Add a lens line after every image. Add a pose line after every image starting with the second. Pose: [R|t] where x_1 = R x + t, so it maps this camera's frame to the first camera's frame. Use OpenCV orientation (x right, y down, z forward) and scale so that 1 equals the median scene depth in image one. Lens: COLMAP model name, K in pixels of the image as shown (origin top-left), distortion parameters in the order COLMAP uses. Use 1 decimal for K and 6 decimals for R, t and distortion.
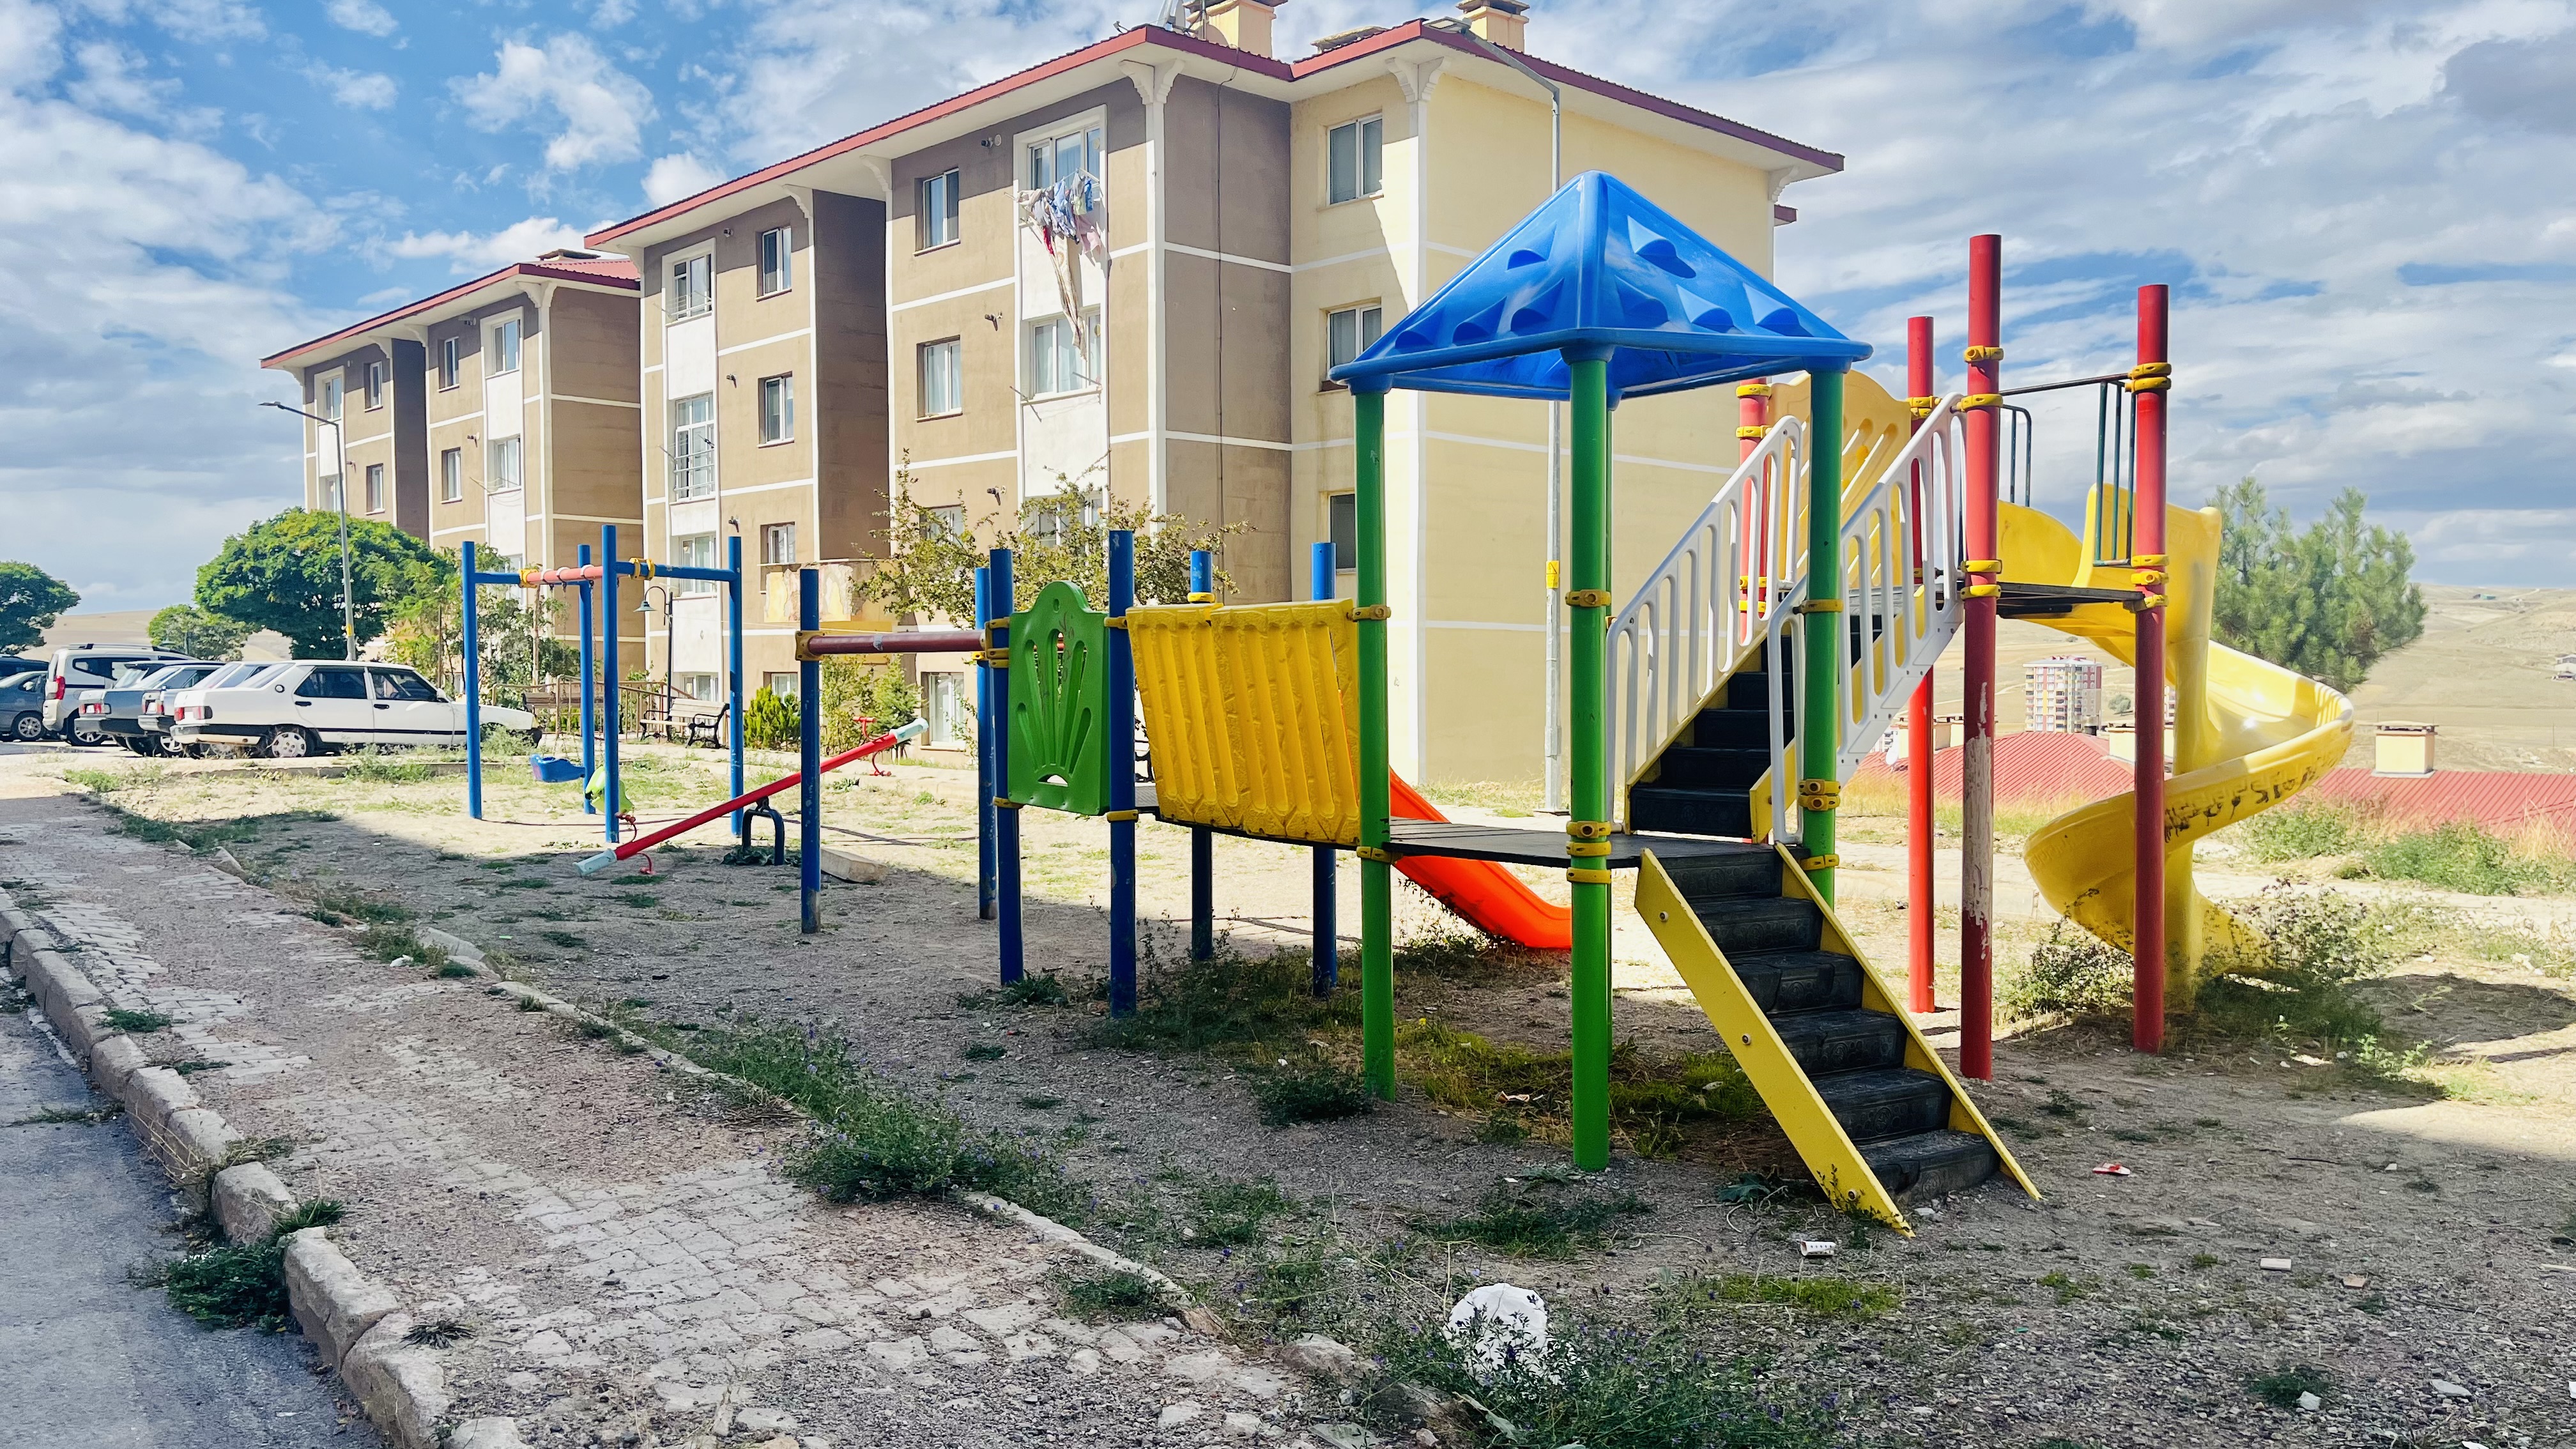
lens RADIAL K [[1988.9, 0, 1288.0], [0, 1988.9, 724.5], [0, 0, 1]] dist [0.046294, -0.091866]
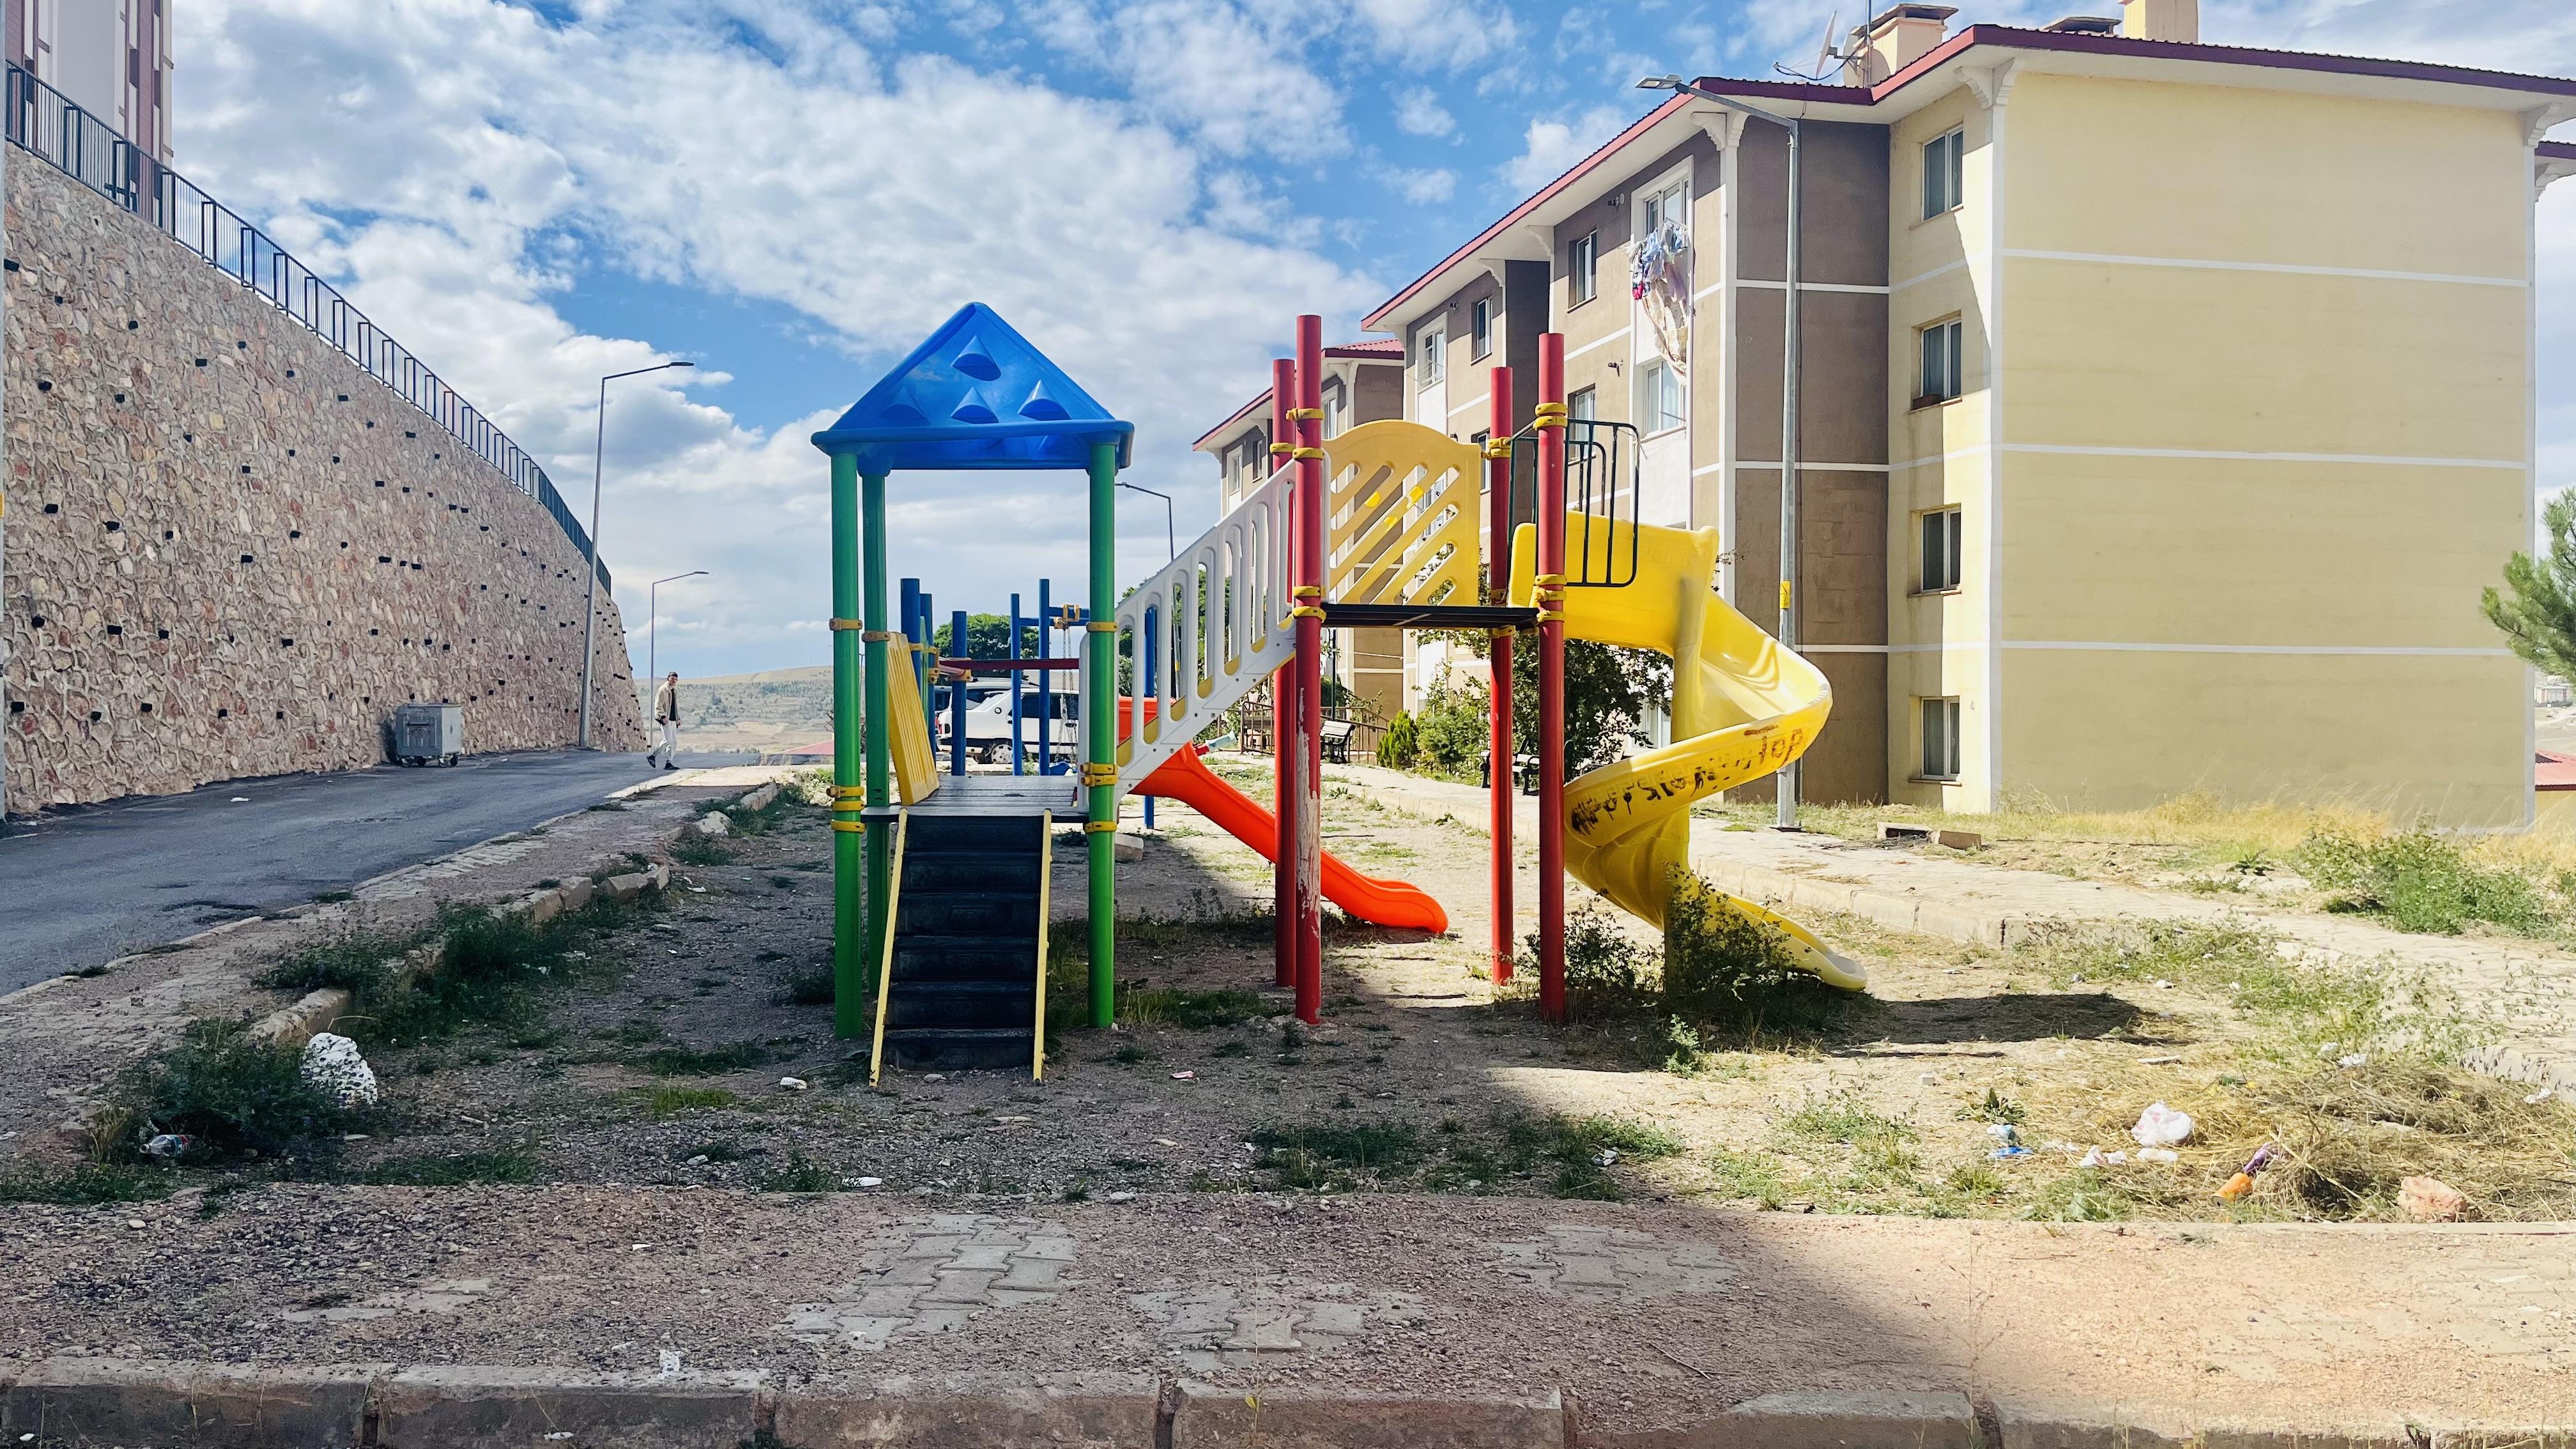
lens RADIAL K [[1988.9, 0, 1288.0], [0, 1988.9, 724.5], [0, 0, 1]] dist [0.046294, -0.091866]
pose [[0.865488, 0.001825, -0.500927, 0.224160], [-0.010244, 0.999849, -0.014057, 0.005189], [0.500826, 0.017298, 0.865375, -0.008404]]
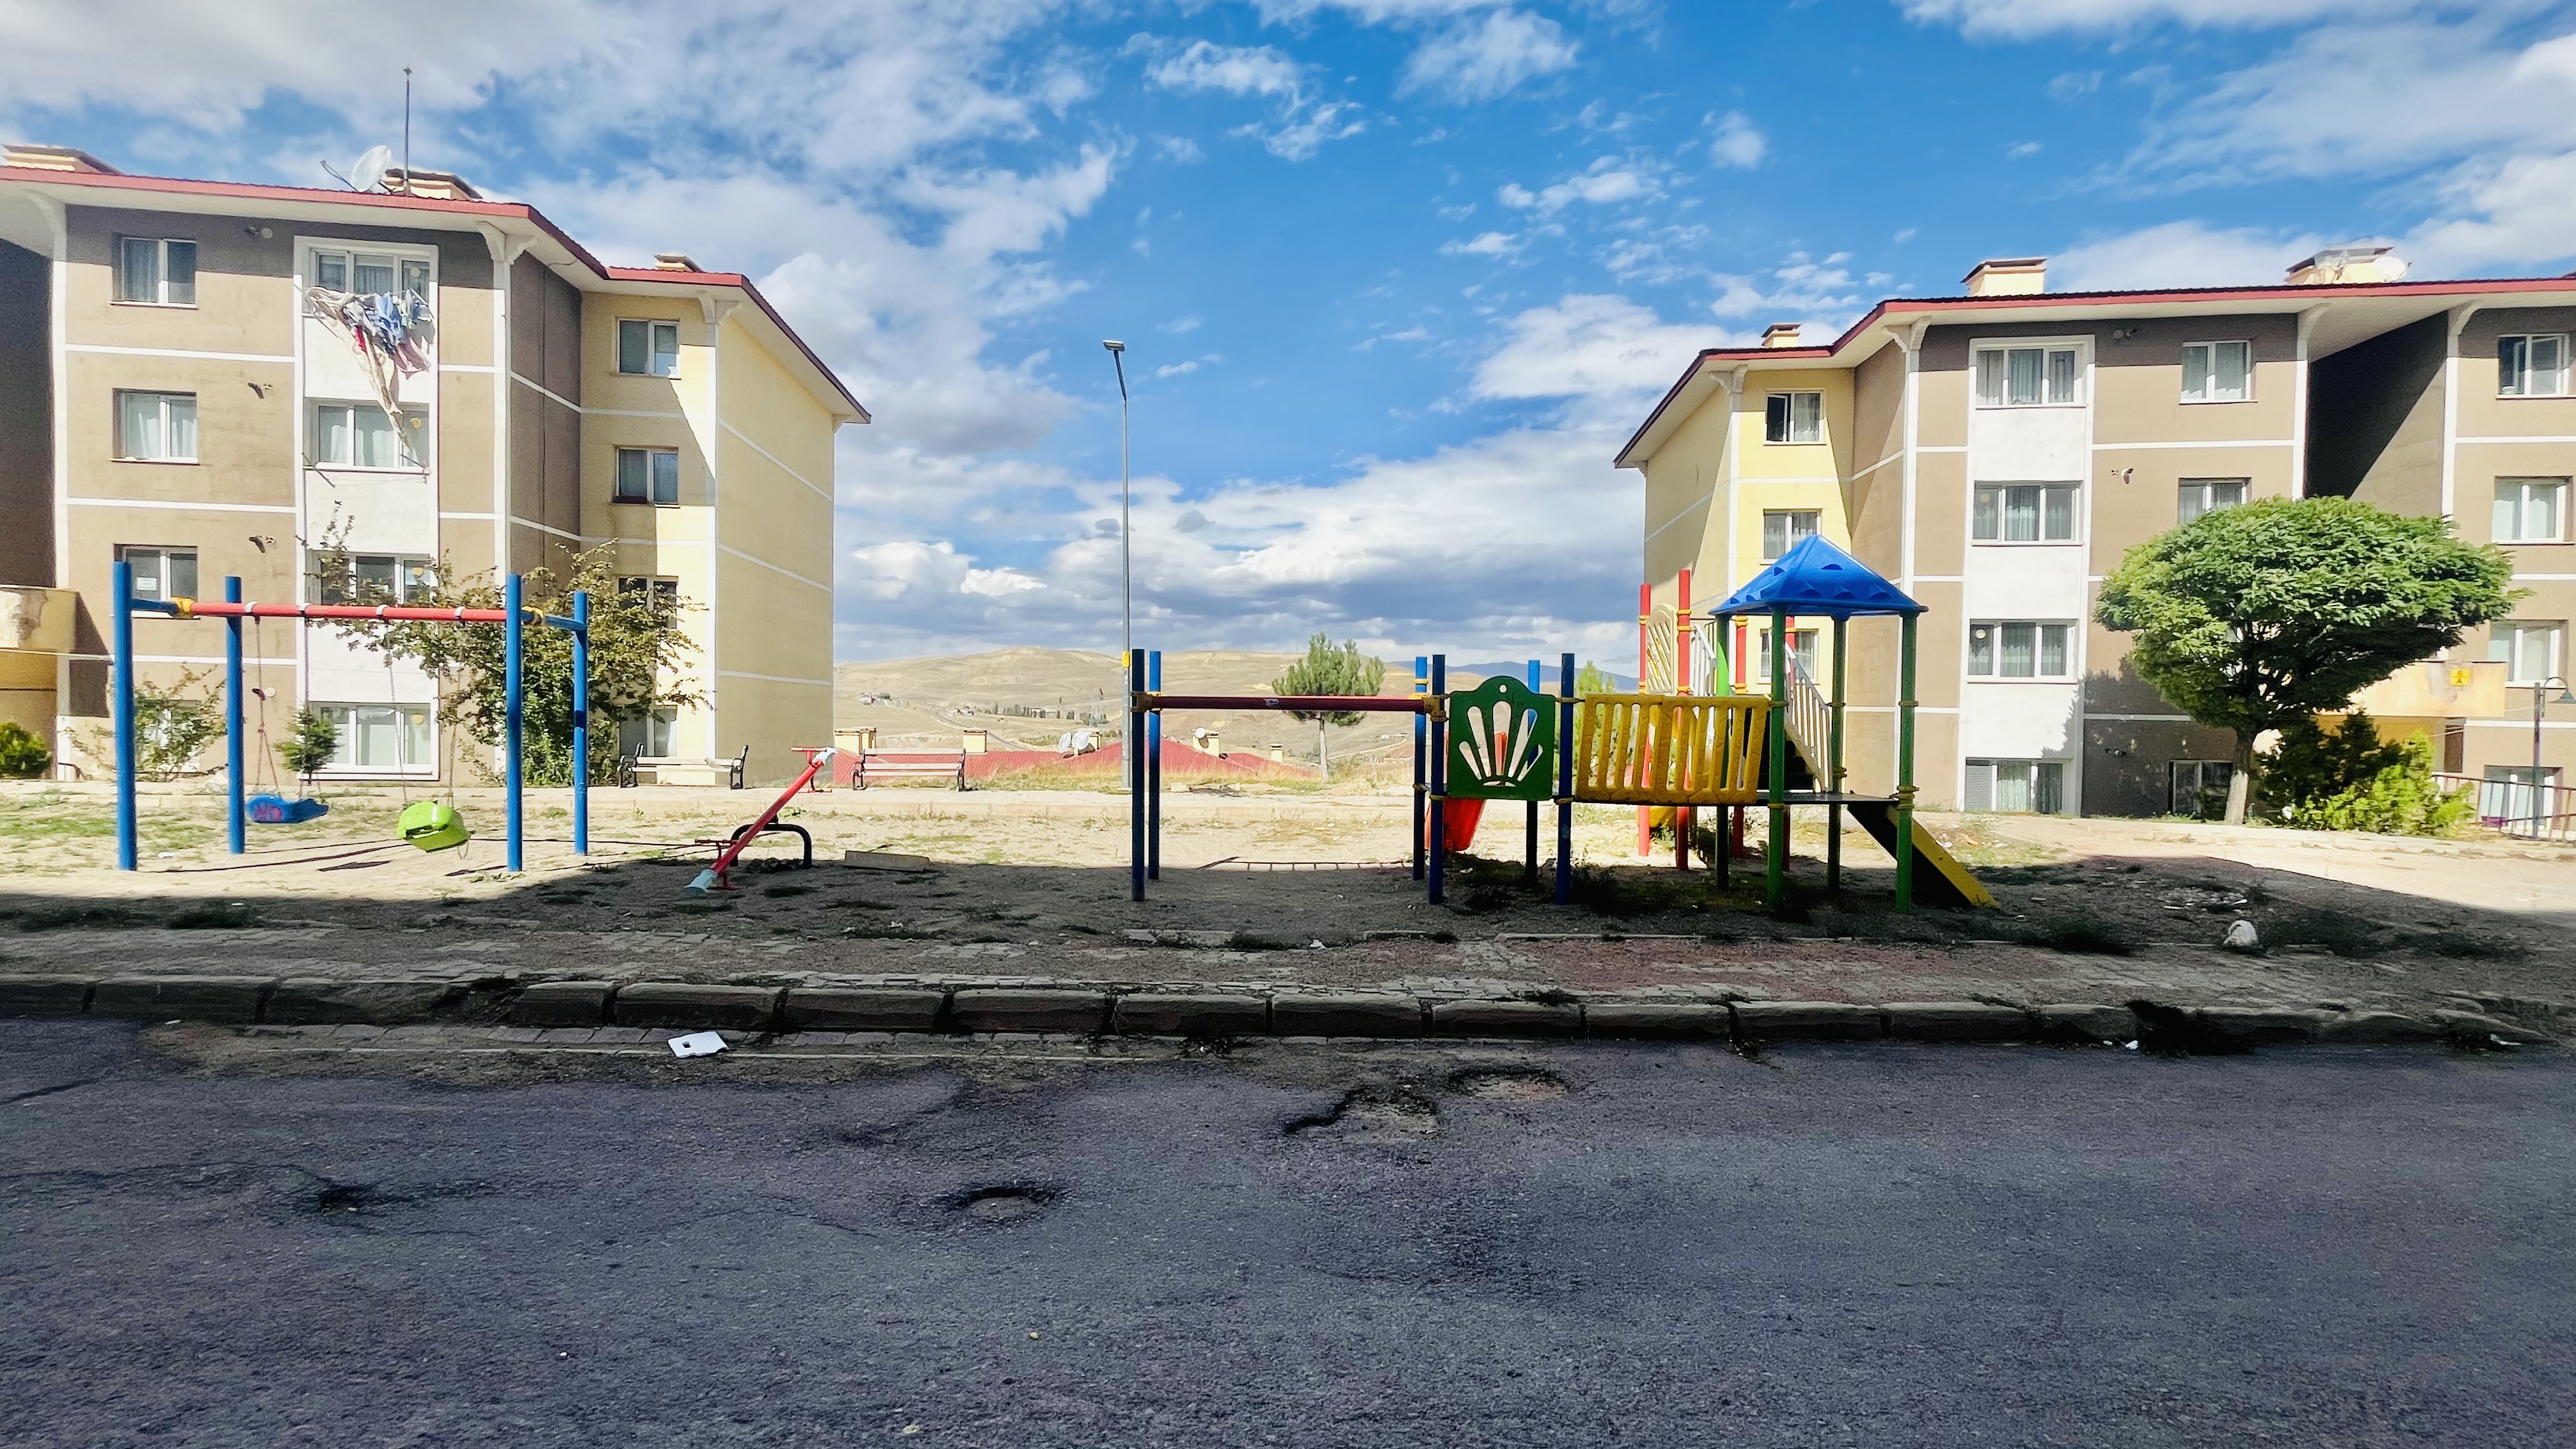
lens RADIAL K [[1039.0, 0, 1282.6], [0, 1039.0, 724.9], [0, 0, 1]] dist [0.000504, -0.000145]
pose [[0.596941, -0.000972, 0.802285, -0.264867], [0.004859, 0.999985, -0.002403, -0.006446], [-0.802270, 0.005332, 0.596937, 0.169305]]
